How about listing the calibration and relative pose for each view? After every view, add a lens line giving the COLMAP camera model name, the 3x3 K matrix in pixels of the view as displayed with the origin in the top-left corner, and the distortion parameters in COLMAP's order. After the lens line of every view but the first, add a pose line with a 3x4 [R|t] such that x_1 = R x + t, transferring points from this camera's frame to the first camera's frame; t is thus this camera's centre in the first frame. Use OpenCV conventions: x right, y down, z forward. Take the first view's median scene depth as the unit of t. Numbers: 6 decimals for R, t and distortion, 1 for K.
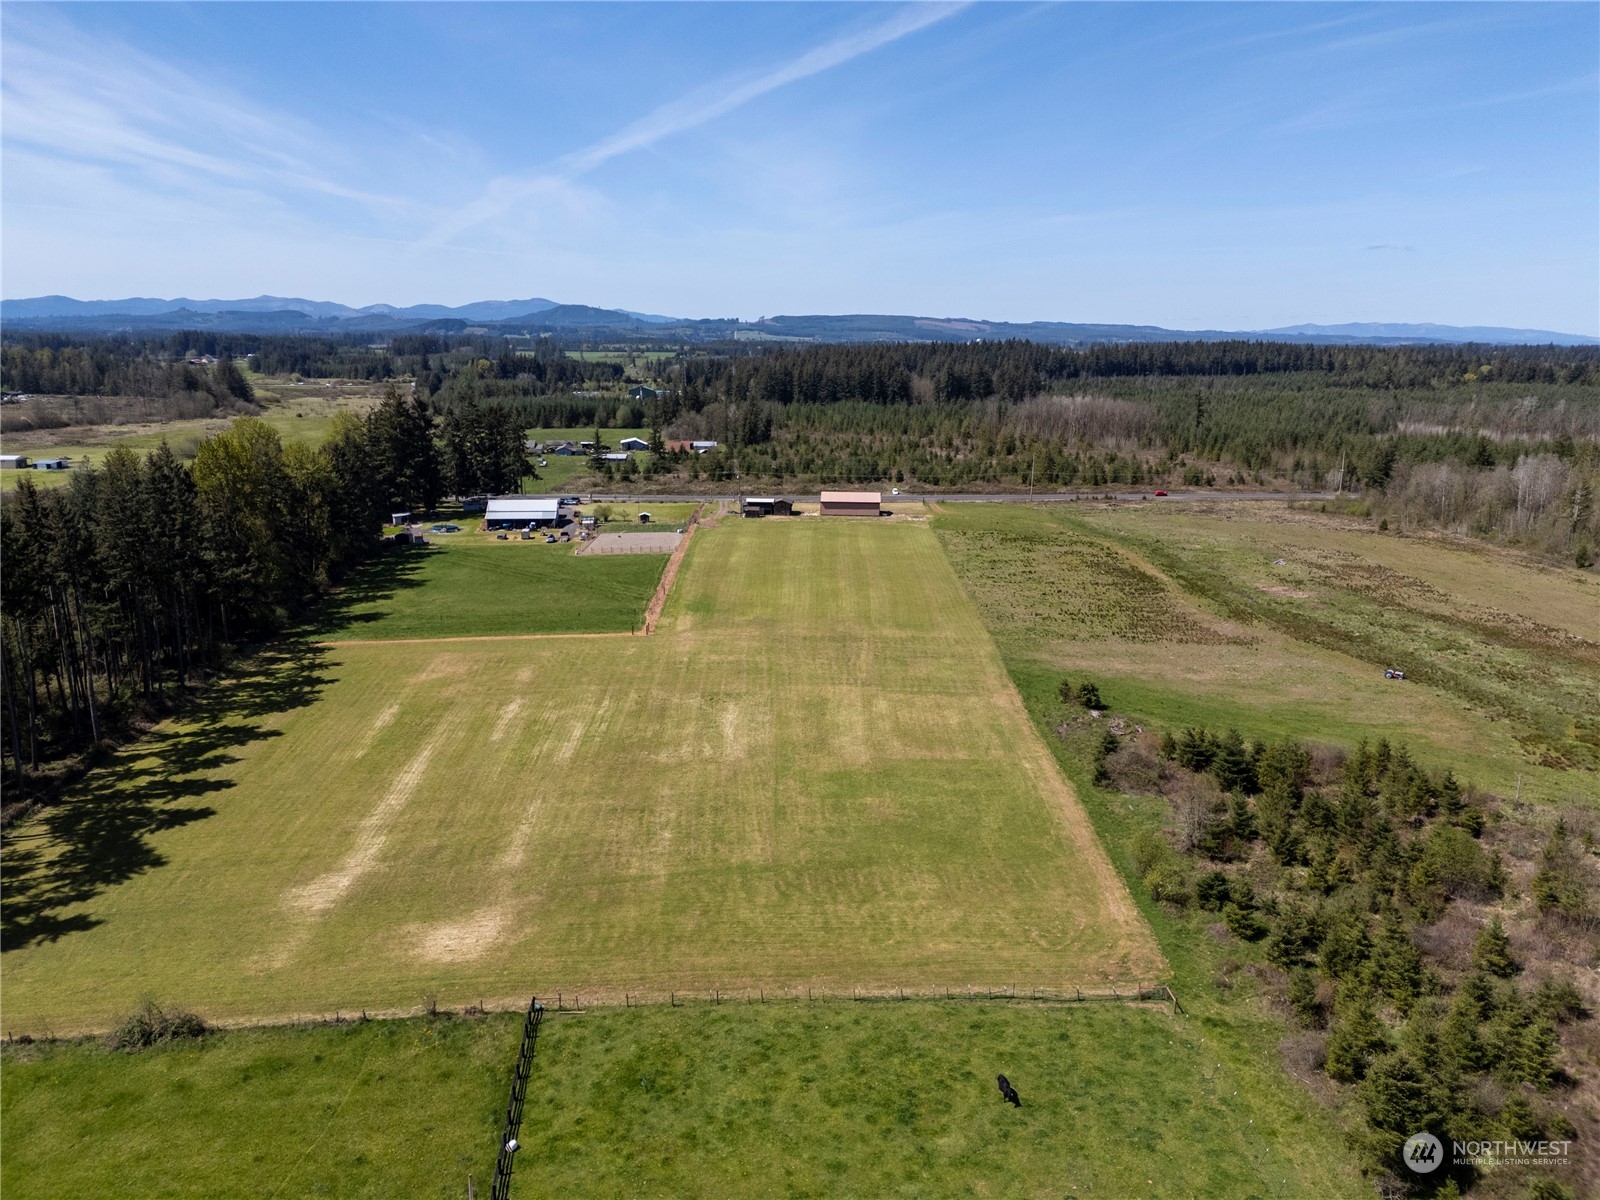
lens RADIAL K [[1161.4, 0, 800.9], [0, 1161.4, 598.4], [0, 0, 1]] dist [0.092206, -0.094996]
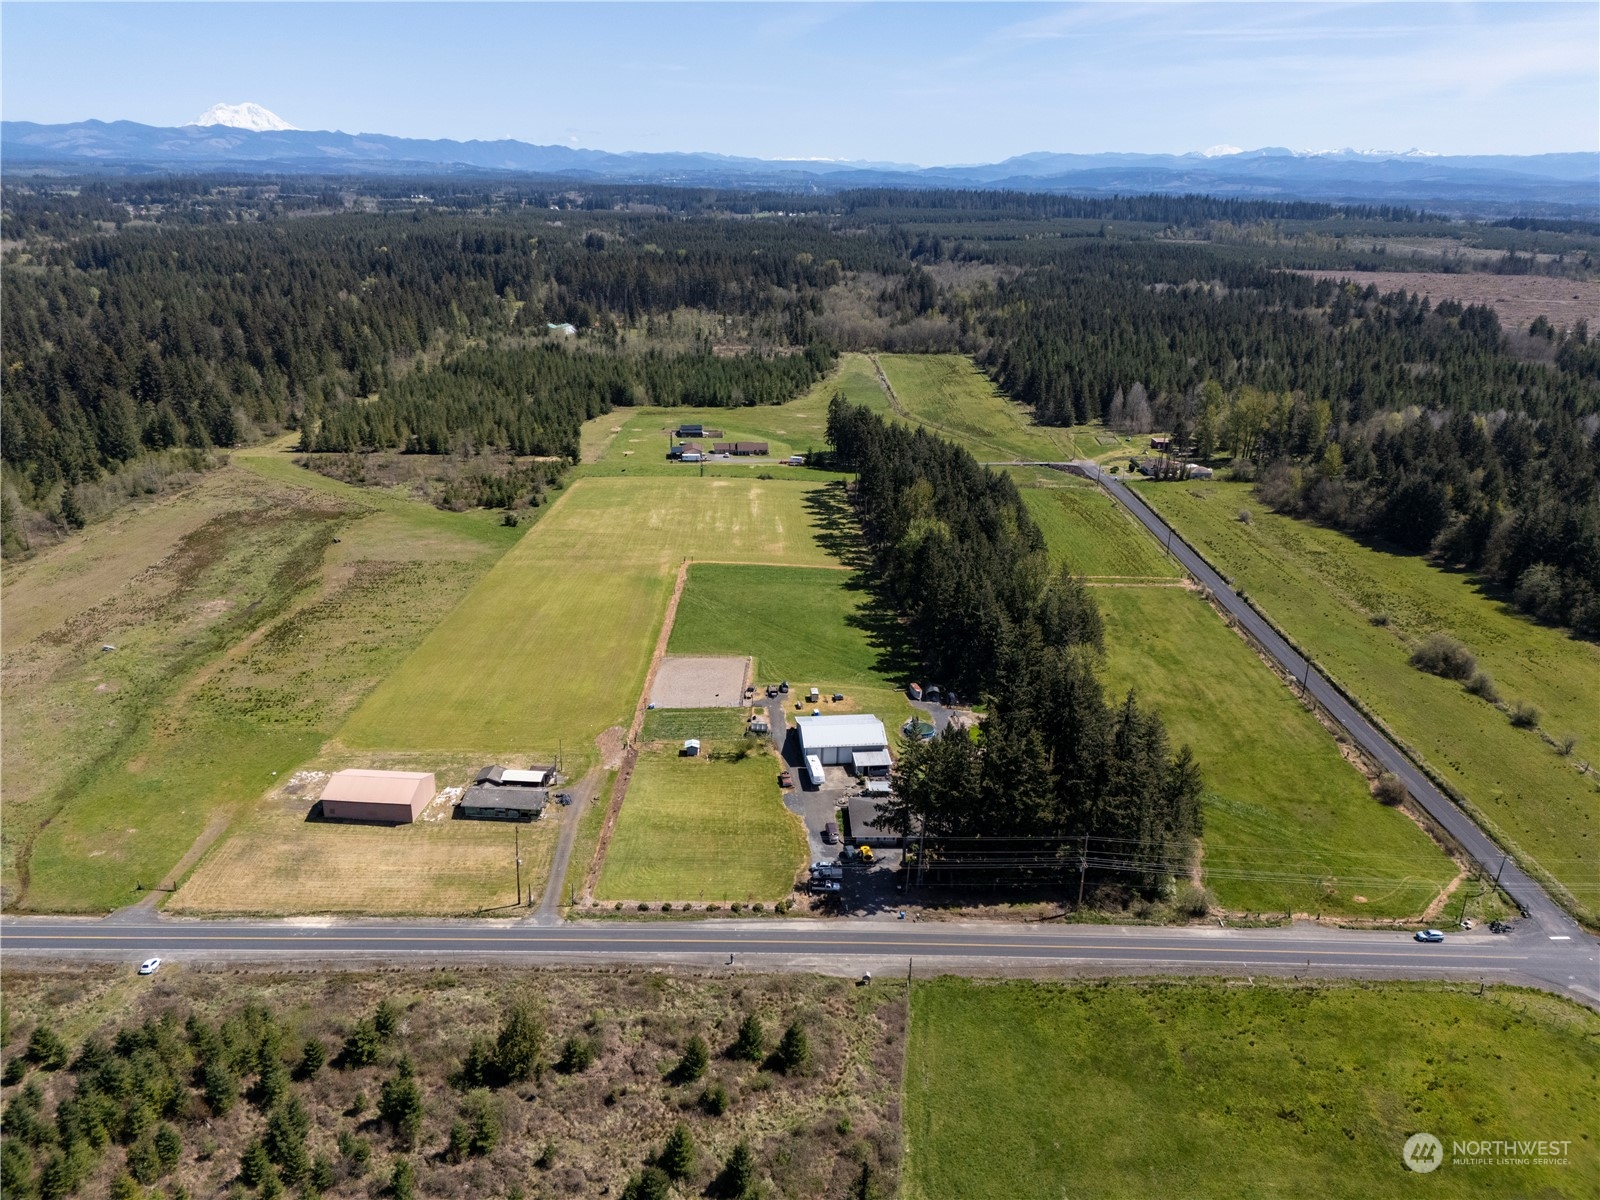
lens RADIAL K [[1164.5, 0, 801.5], [0, 1164.5, 595.8], [0, 0, 1]] dist [0.076494, -0.072252]
pose [[-0.999335, -0.033634, 0.014070, -0.498112], [-0.020928, 0.845198, 0.534043, -1.329409], [-0.029855, 0.533393, -0.845340, 3.716028]]
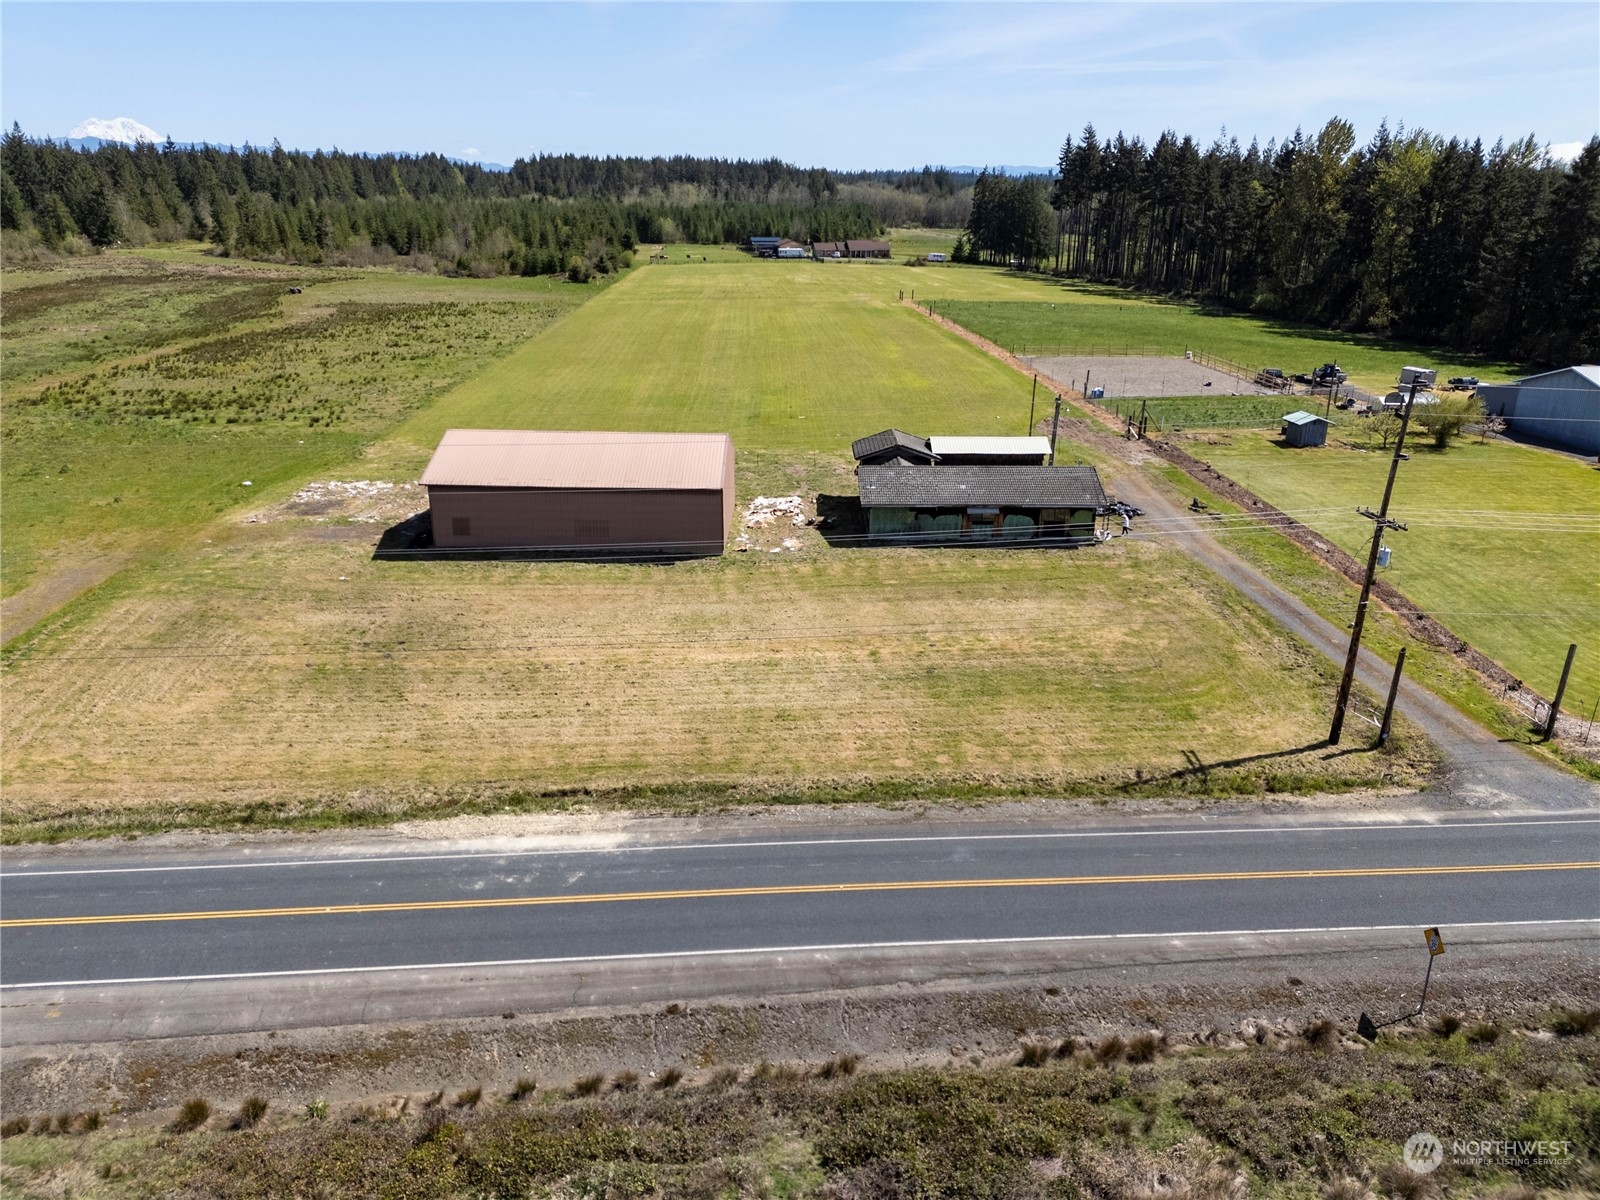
lens RADIAL K [[1161.4, 0, 800.9], [0, 1161.4, 598.4], [0, 0, 1]] dist [0.092206, -0.094996]
pose [[-0.998252, -0.000302, -0.059099, 0.043350], [-0.031358, 0.850317, 0.525336, -0.442882], [0.050094, 0.526271, -0.848840, 2.973628]]
